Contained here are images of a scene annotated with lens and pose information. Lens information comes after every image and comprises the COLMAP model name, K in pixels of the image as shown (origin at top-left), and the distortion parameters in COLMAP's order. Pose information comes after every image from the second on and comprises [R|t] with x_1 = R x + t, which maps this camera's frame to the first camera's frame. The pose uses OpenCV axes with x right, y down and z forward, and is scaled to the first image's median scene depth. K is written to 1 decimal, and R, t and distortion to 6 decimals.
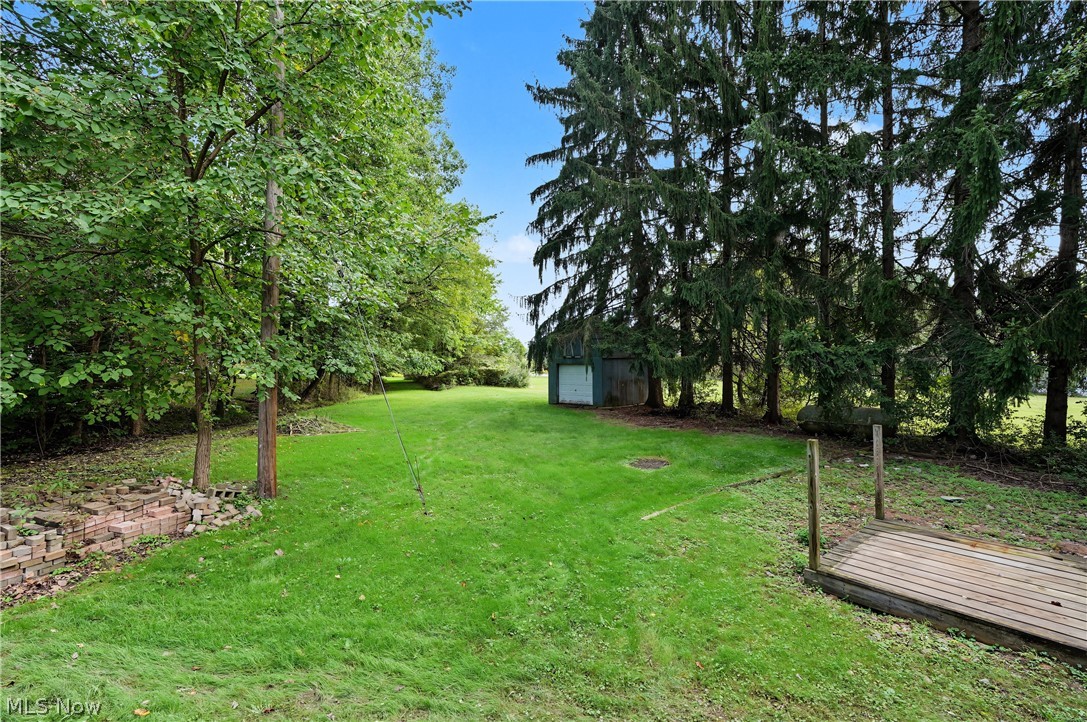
lens RADIAL K [[494.0, 0, 543.2], [0, 494.0, 363.6], [0, 0, 1]] dist [0.001499, 0.000191]
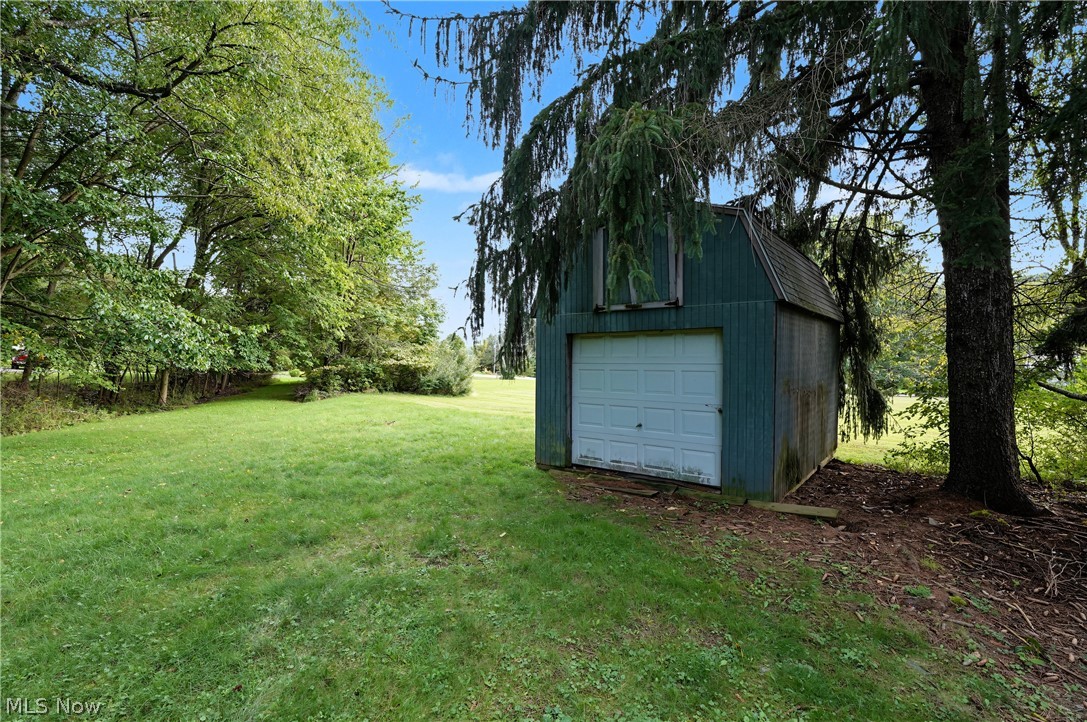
lens RADIAL K [[494.0, 0, 545.2], [0, 494.0, 366.1], [0, 0, 1]] dist [0.001499, 0.000191]
pose [[0.992503, 0.008465, 0.121927, -0.012475], [-0.008735, 0.999960, 0.001681, 0.011257], [-0.121908, -0.002733, 0.992538, 0.409653]]
